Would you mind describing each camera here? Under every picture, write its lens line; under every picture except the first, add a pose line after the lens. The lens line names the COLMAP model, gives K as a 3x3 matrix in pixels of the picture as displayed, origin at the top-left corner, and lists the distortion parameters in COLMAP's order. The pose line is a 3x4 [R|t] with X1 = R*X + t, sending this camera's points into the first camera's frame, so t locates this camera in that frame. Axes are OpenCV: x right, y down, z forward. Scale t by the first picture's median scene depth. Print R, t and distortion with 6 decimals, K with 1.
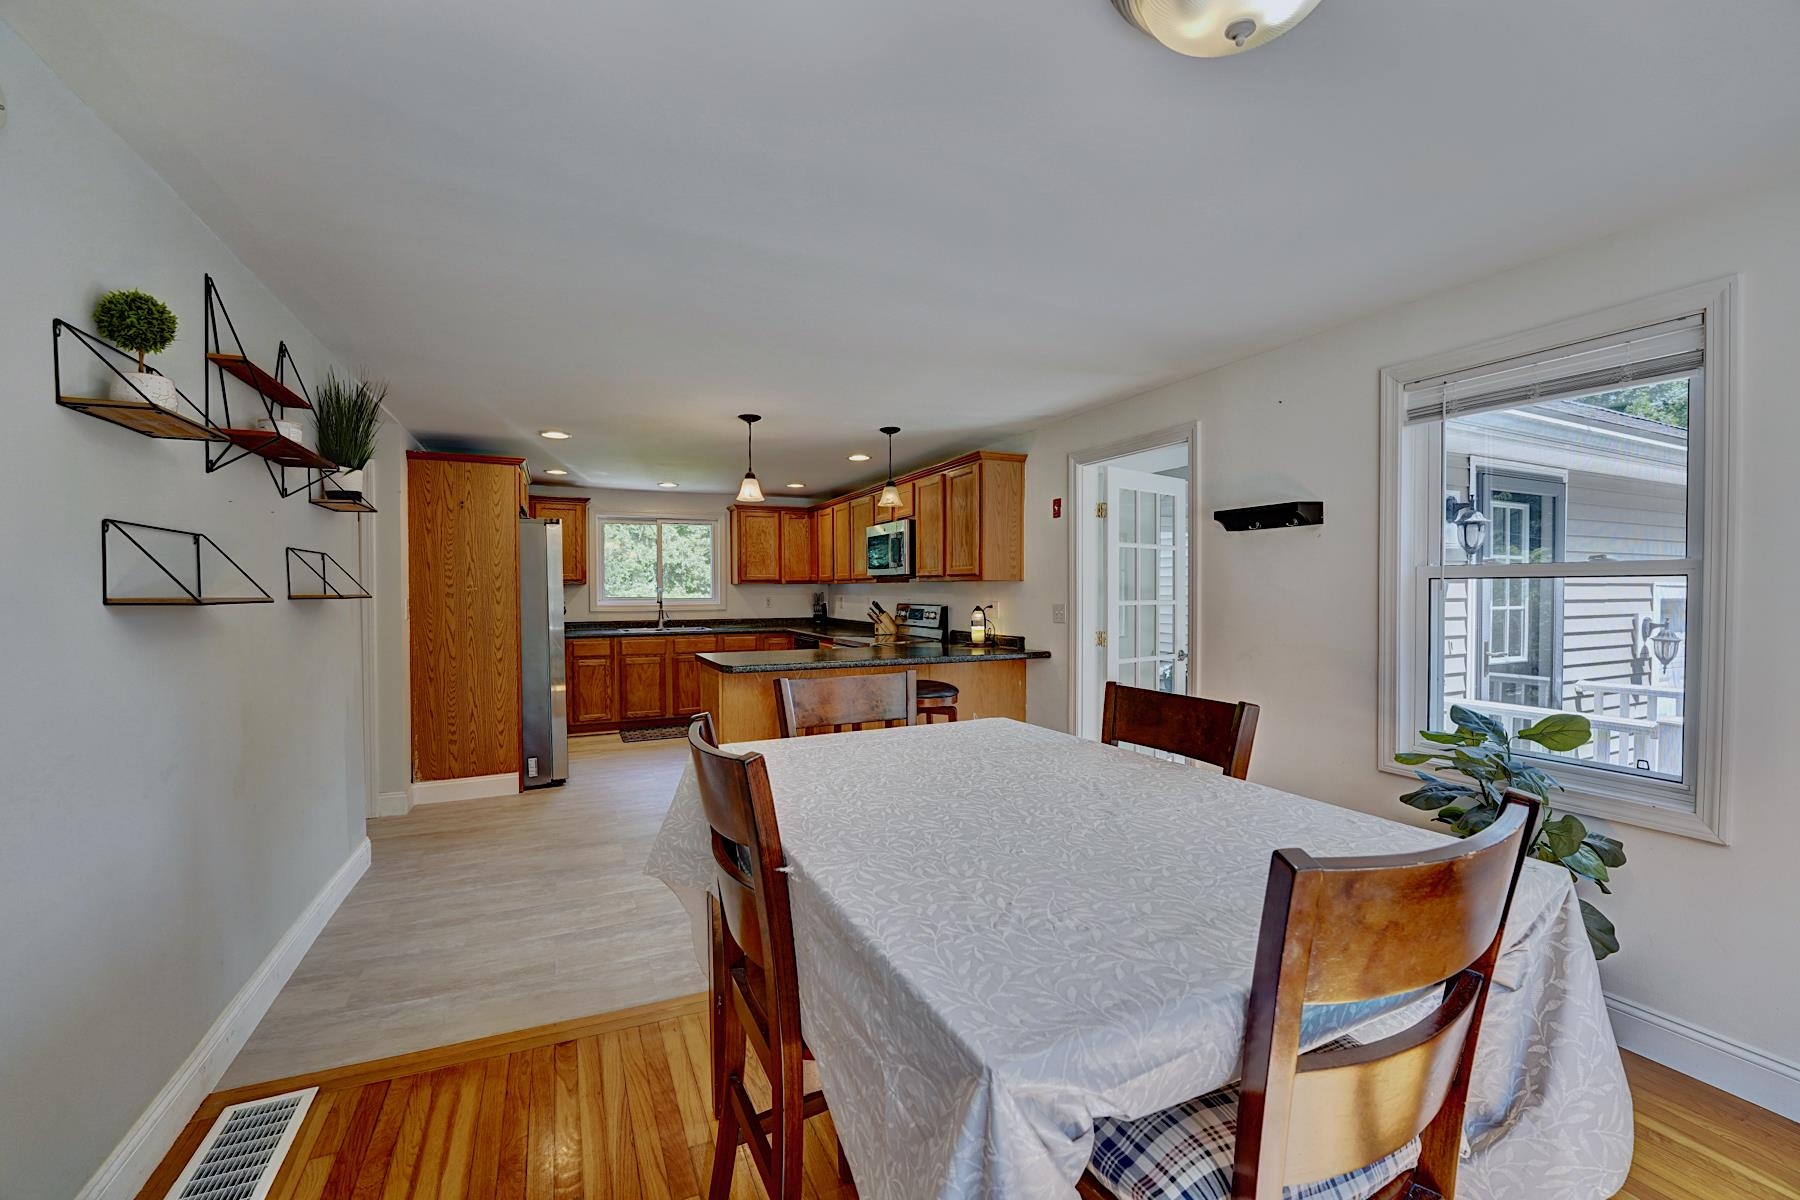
lens RADIAL K [[729.2, 0, 894.7], [0, 729.2, 602.3], [0, 0, 1]] dist [-0.024536, 0.000225]
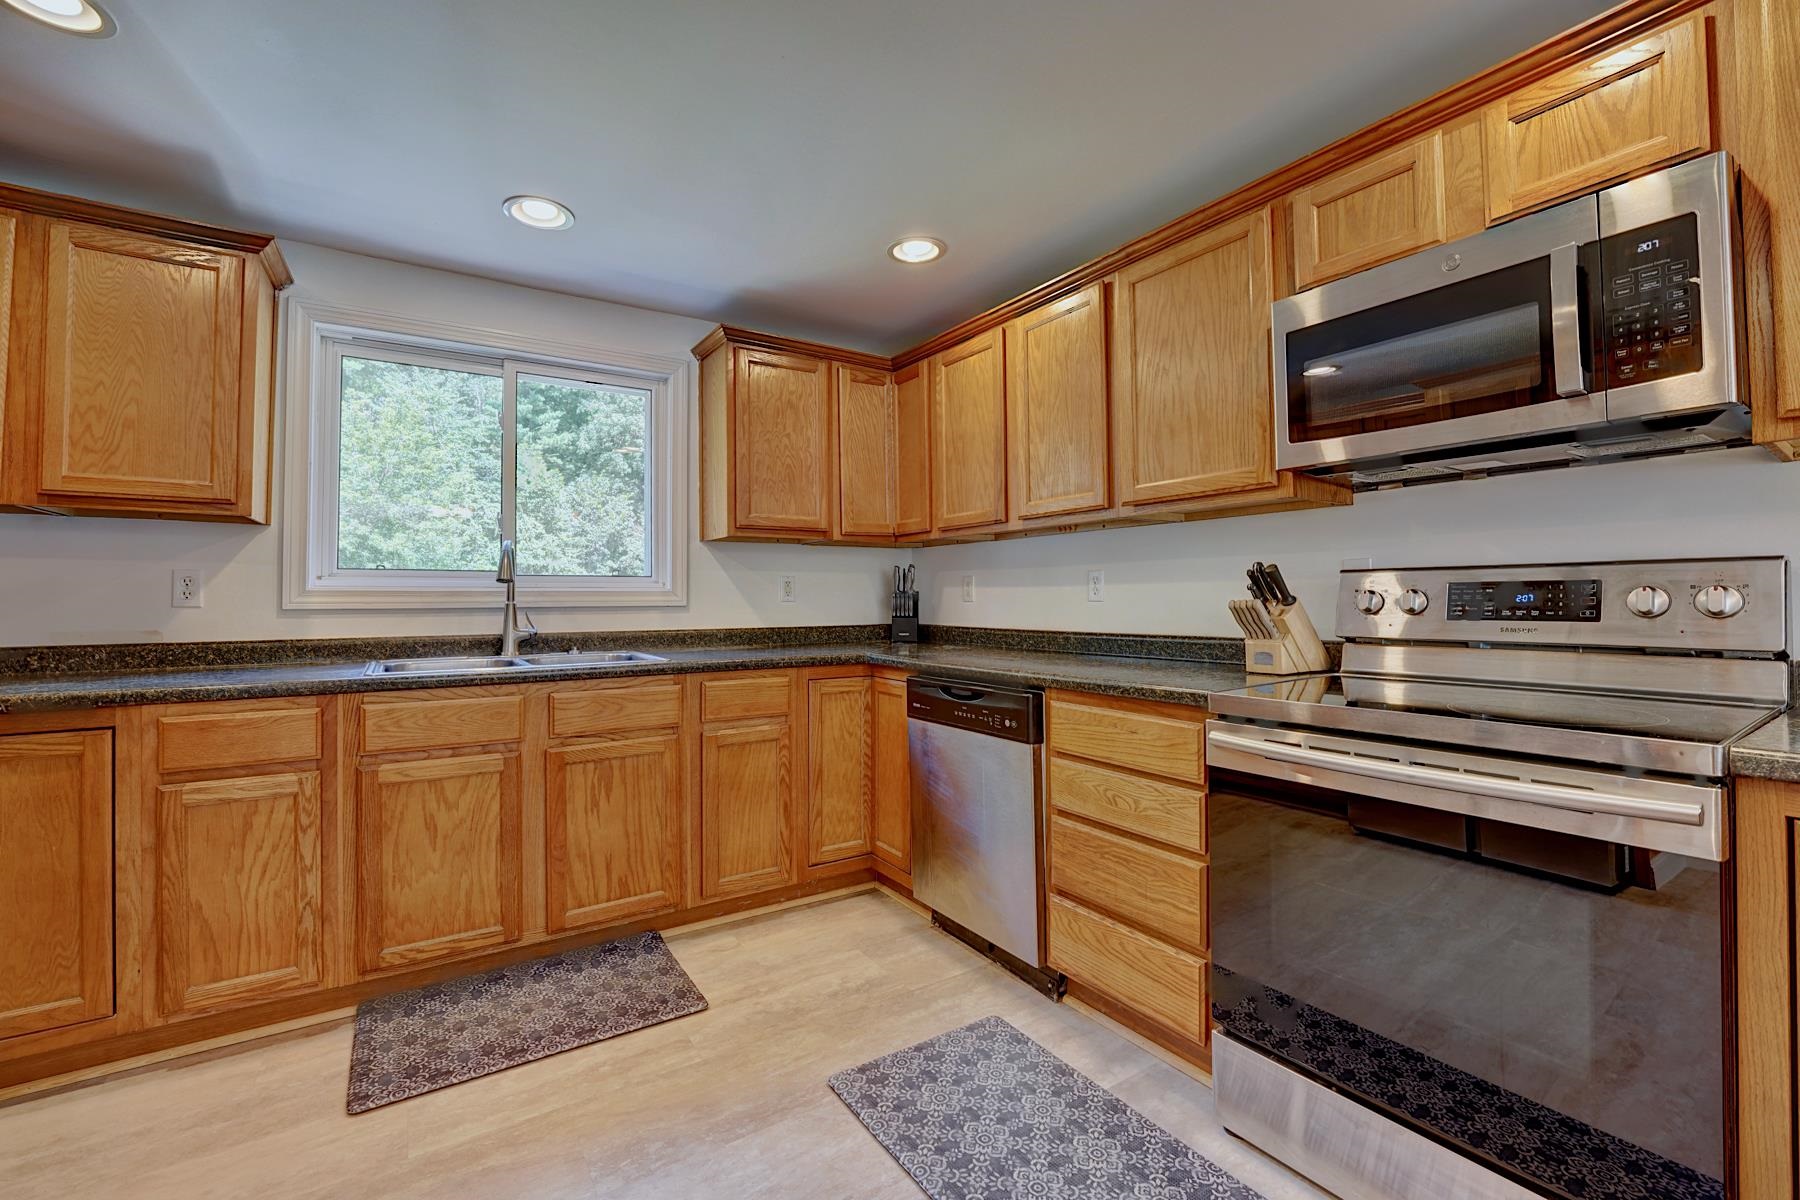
lens RADIAL K [[763.5, 0, 896.8], [0, 763.5, 587.6], [0, 0, 1]] dist [-0.026076, 0.000364]
pose [[0.989144, 0.003678, 0.146902, -0.202387], [0.001790, 0.999311, -0.037075, 0.017060], [-0.146938, 0.036936, 0.988456, 0.647245]]
